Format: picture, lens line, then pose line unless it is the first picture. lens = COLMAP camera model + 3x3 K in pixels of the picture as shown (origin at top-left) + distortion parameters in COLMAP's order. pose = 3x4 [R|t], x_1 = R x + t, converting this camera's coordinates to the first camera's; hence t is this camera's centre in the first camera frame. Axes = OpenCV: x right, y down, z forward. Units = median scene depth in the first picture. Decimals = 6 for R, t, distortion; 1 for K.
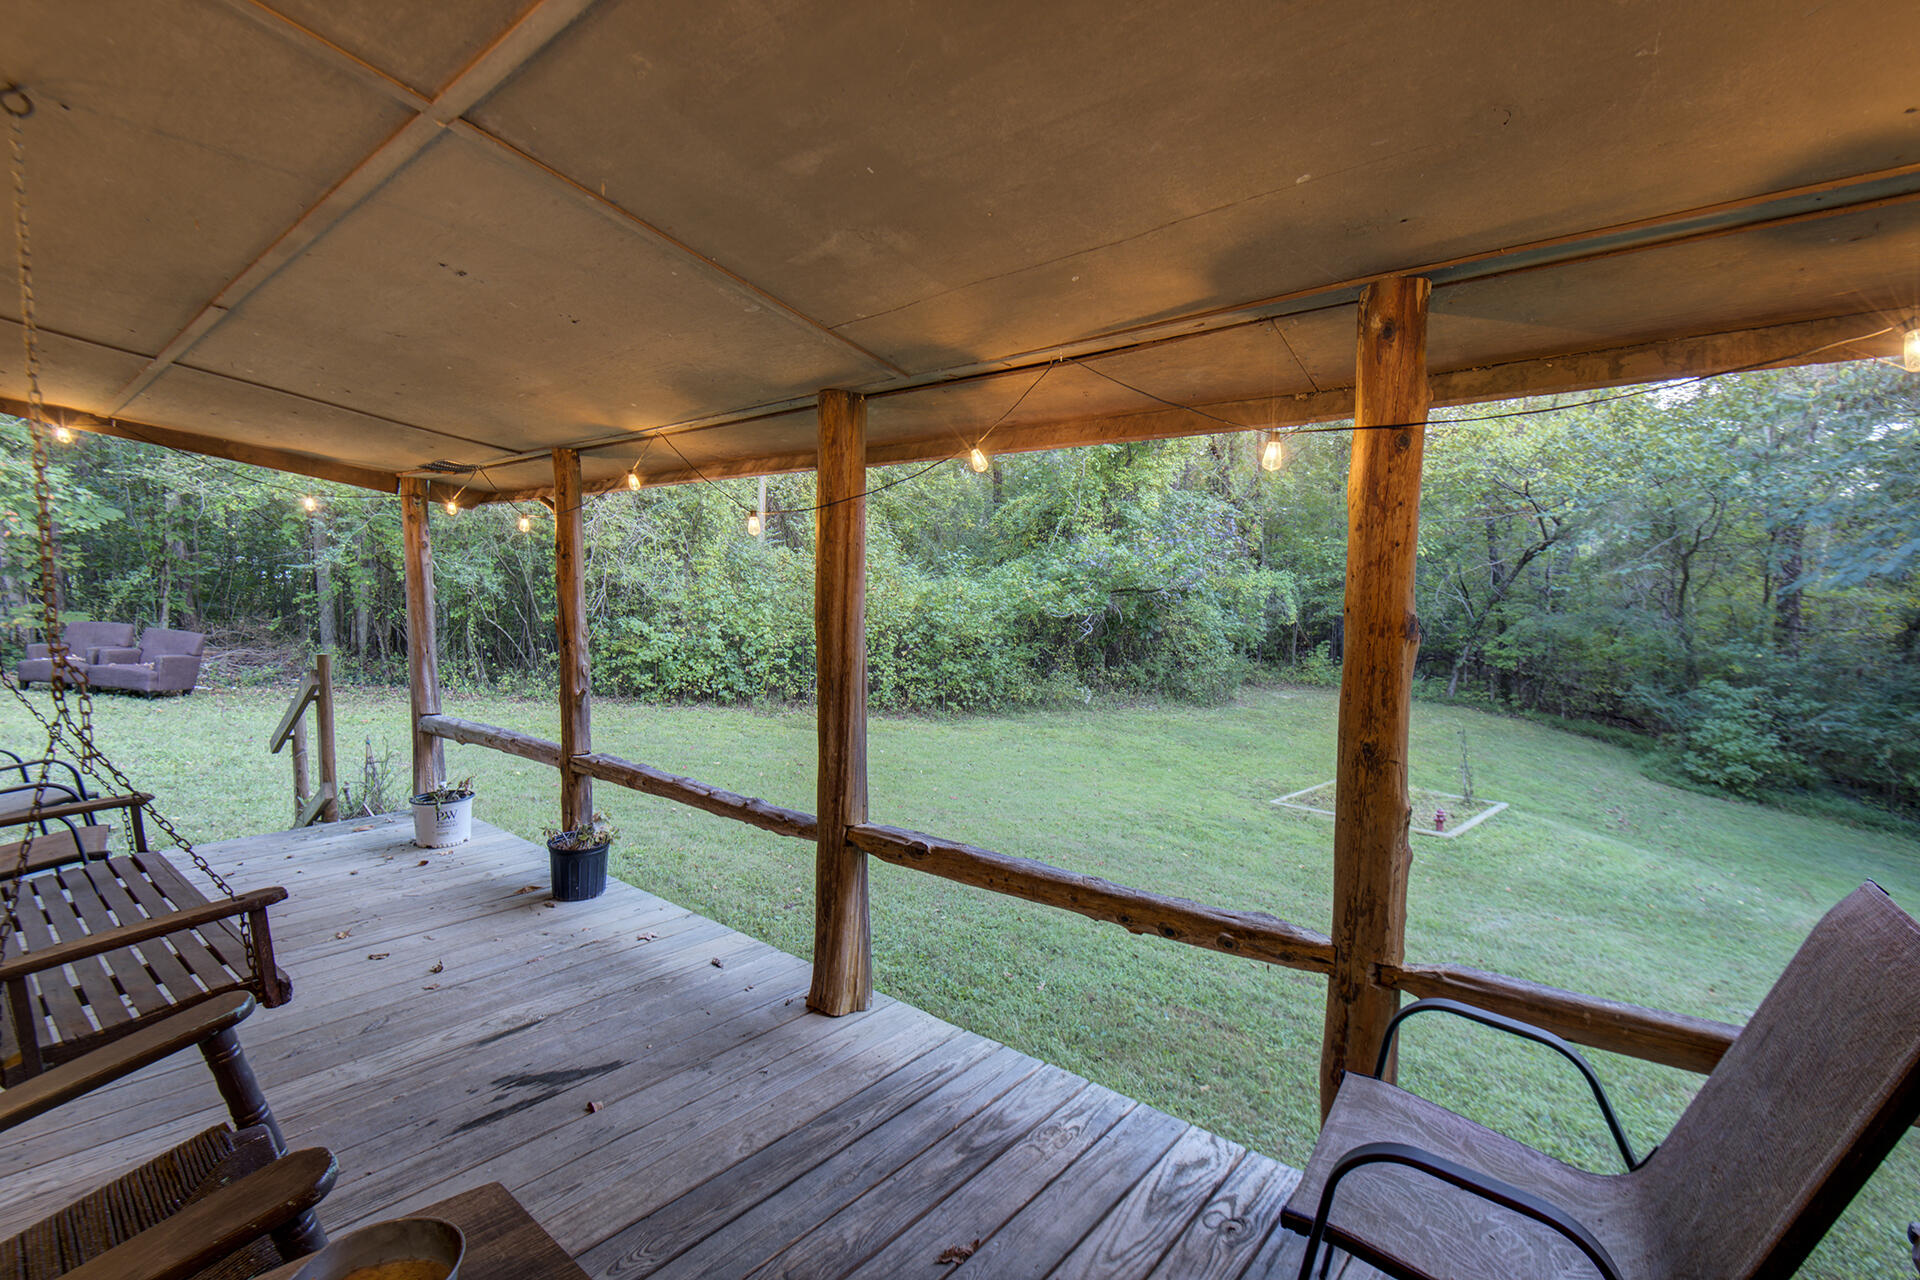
lens RADIAL K [[855.5, 0, 979.9], [0, 855.5, 651.9], [0, 0, 1]] dist [-0.002950, -0.005791]
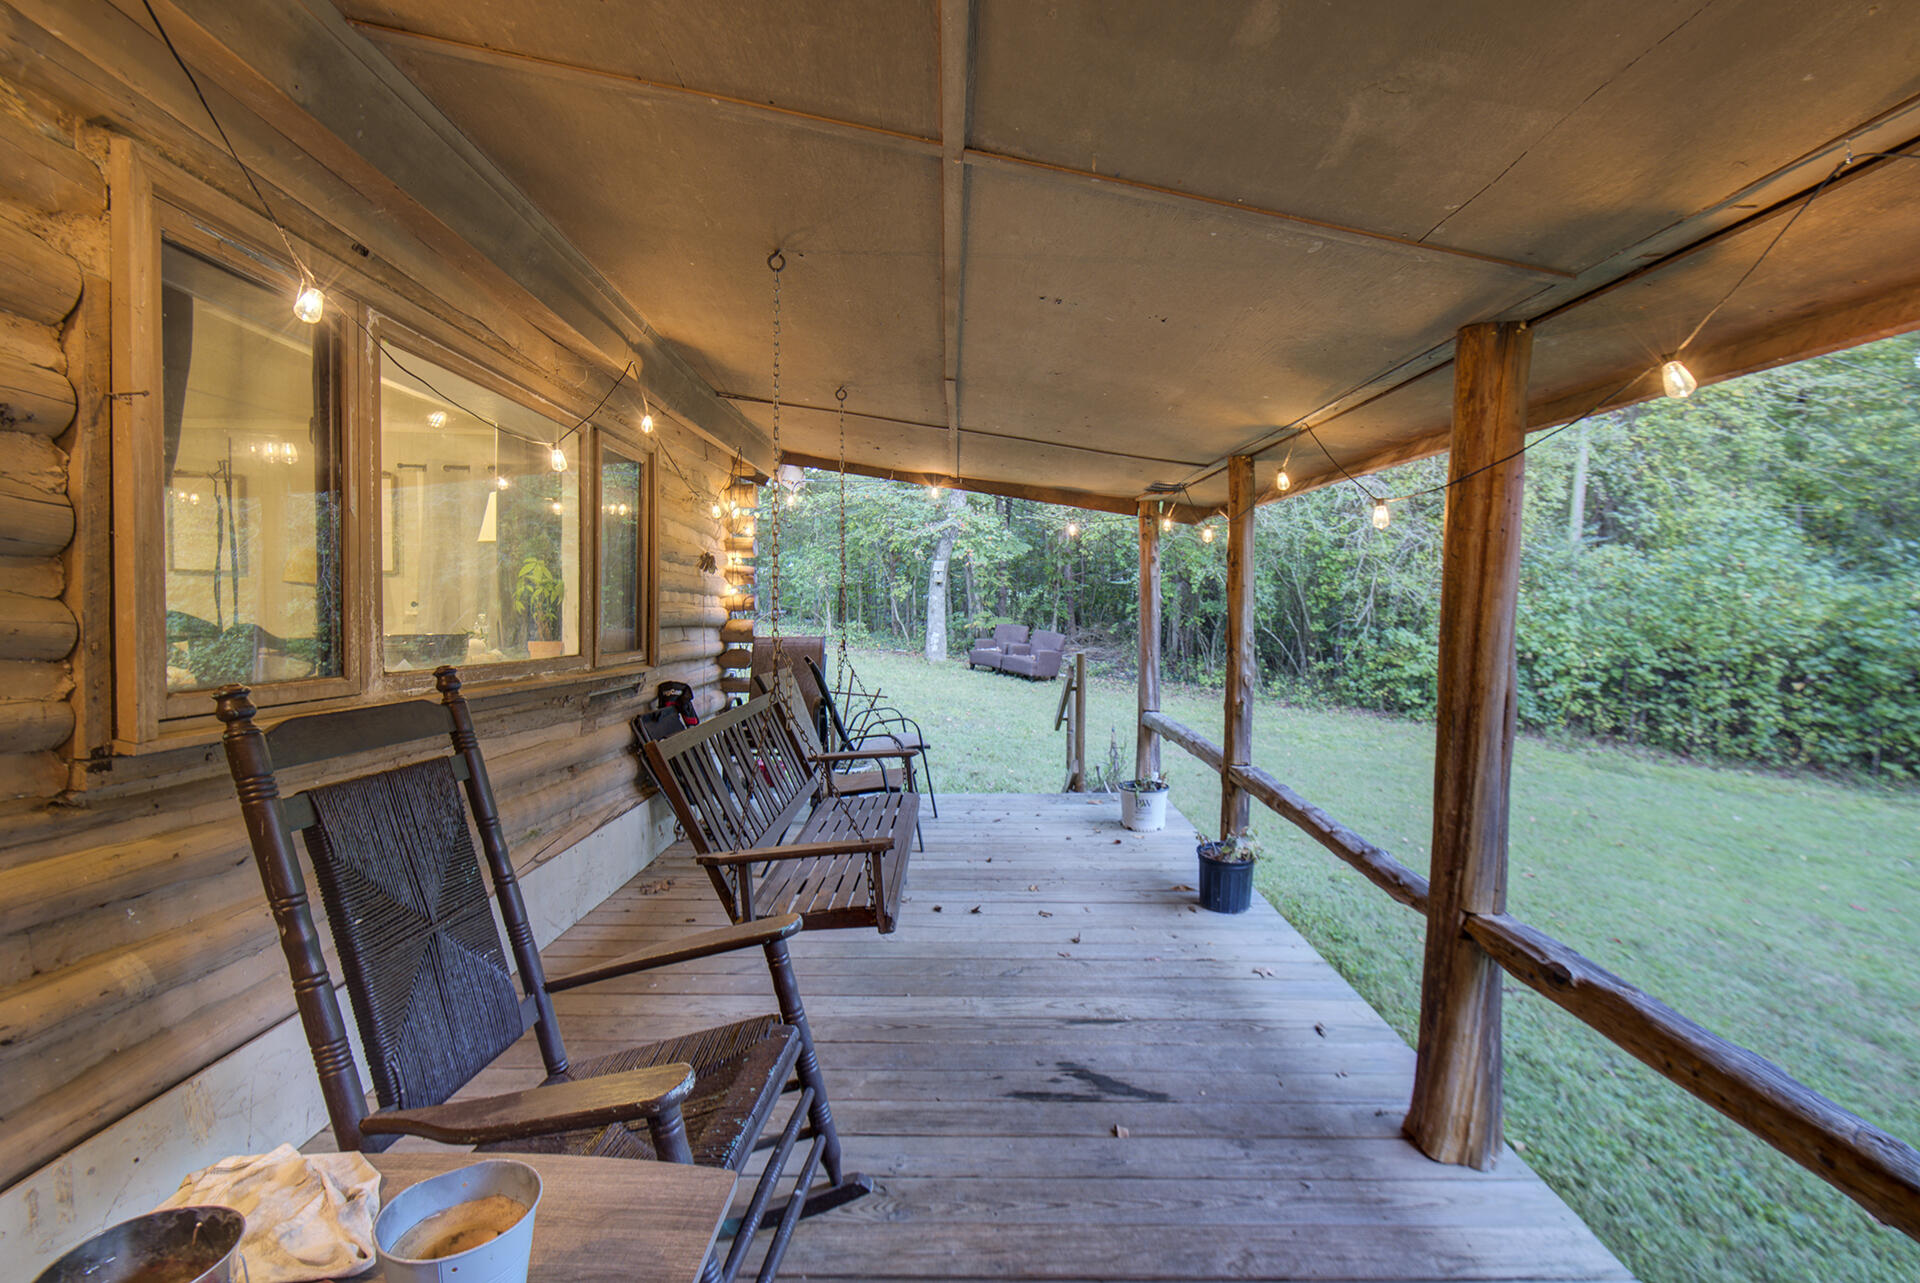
lens RADIAL K [[855.5, 0, 979.9], [0, 855.5, 653.4], [0, 0, 1]] dist [-0.002950, -0.005791]
pose [[0.637864, 0.040096, -0.769105, 0.101090], [-0.048435, 0.998755, 0.011899, -0.006154], [0.768624, 0.029662, 0.639012, 0.148185]]
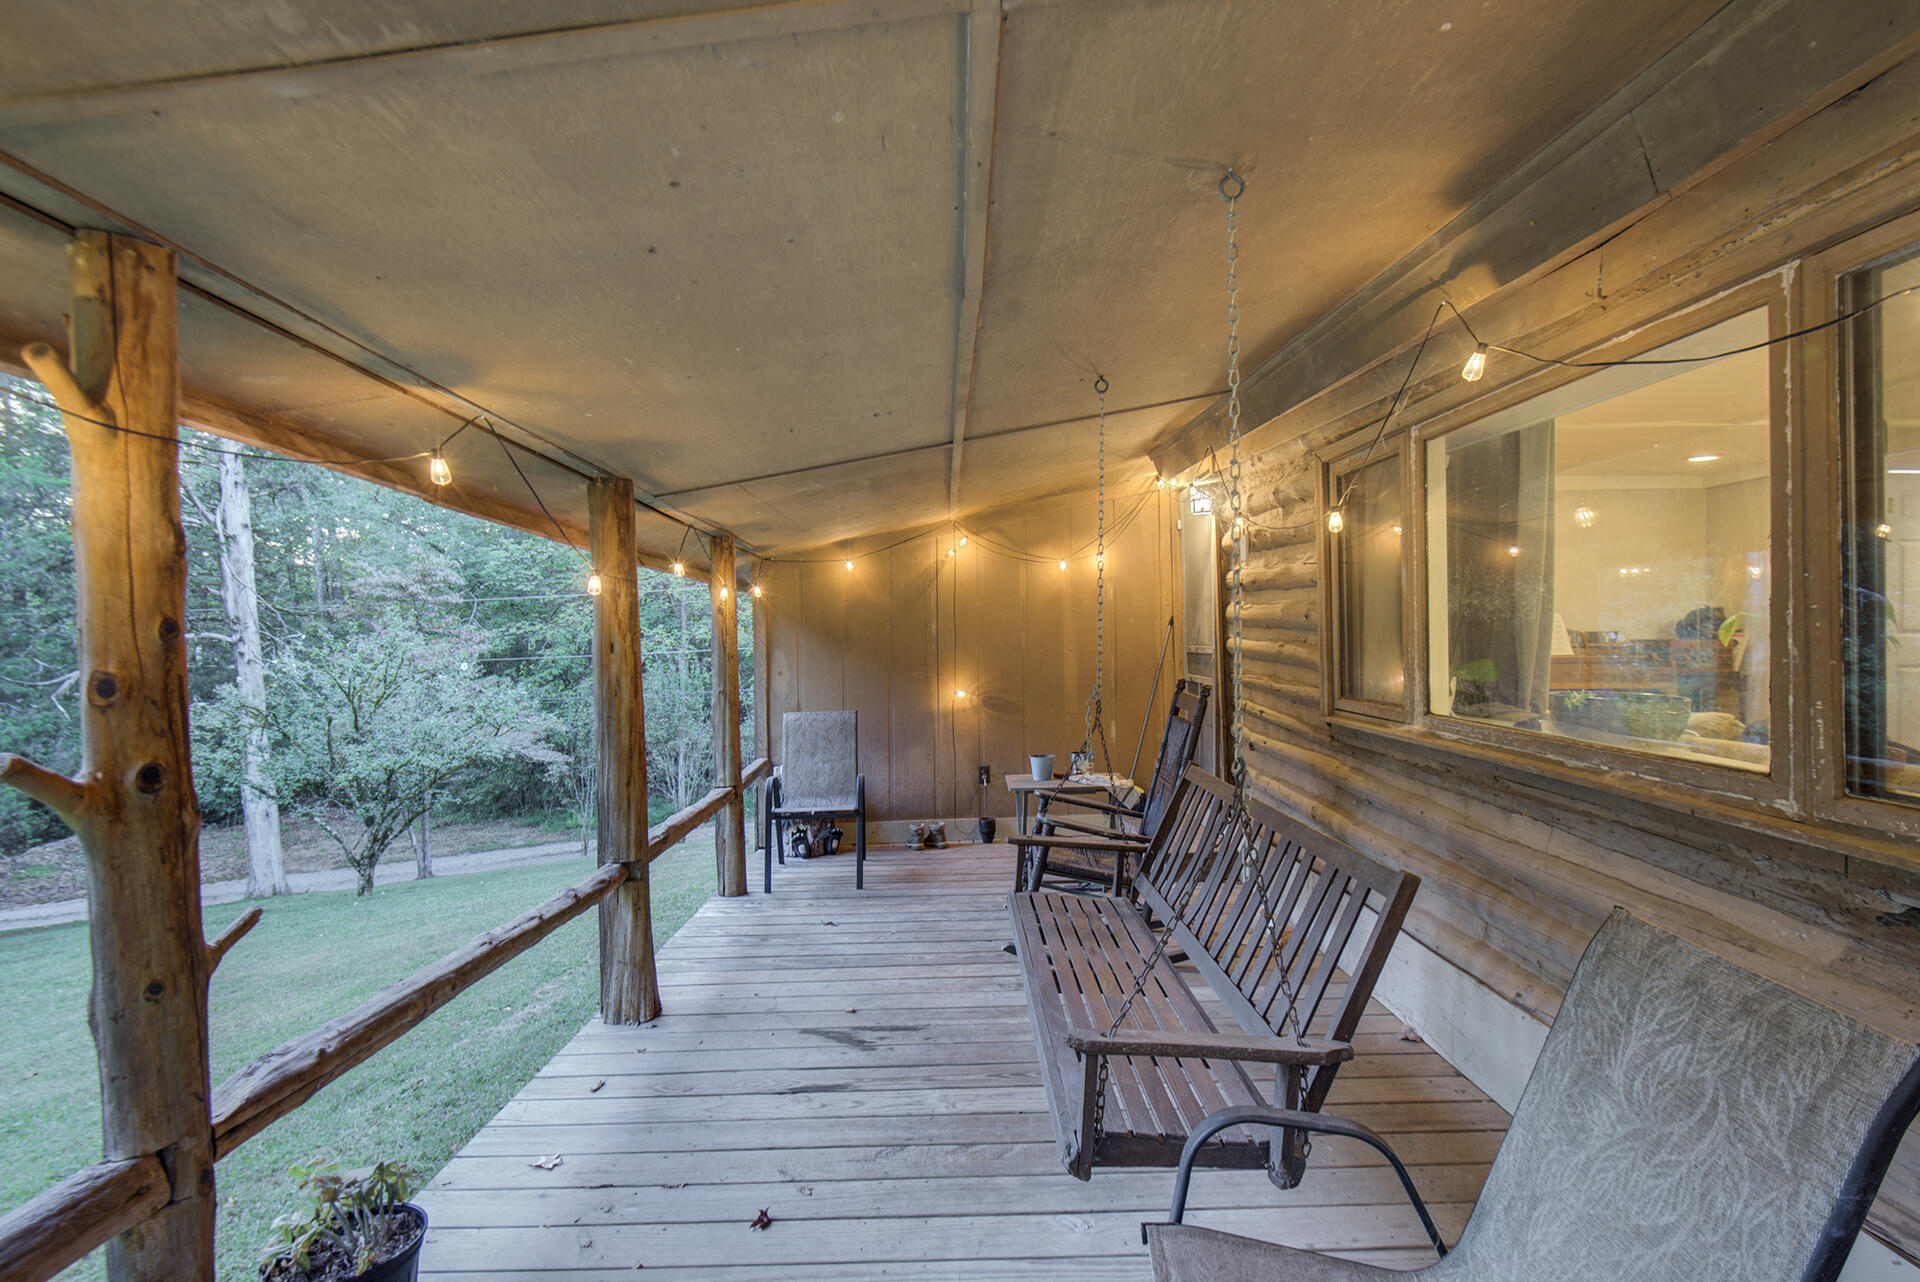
lens RADIAL K [[855.5, 0, 979.9], [0, 855.5, 652.9], [0, 0, 1]] dist [-0.002950, -0.005791]
pose [[-0.645531, -0.013214, 0.763620, -1.019772], [0.051695, 0.996801, 0.060950, -0.088245], [-0.761983, 0.078821, -0.642783, 1.035239]]
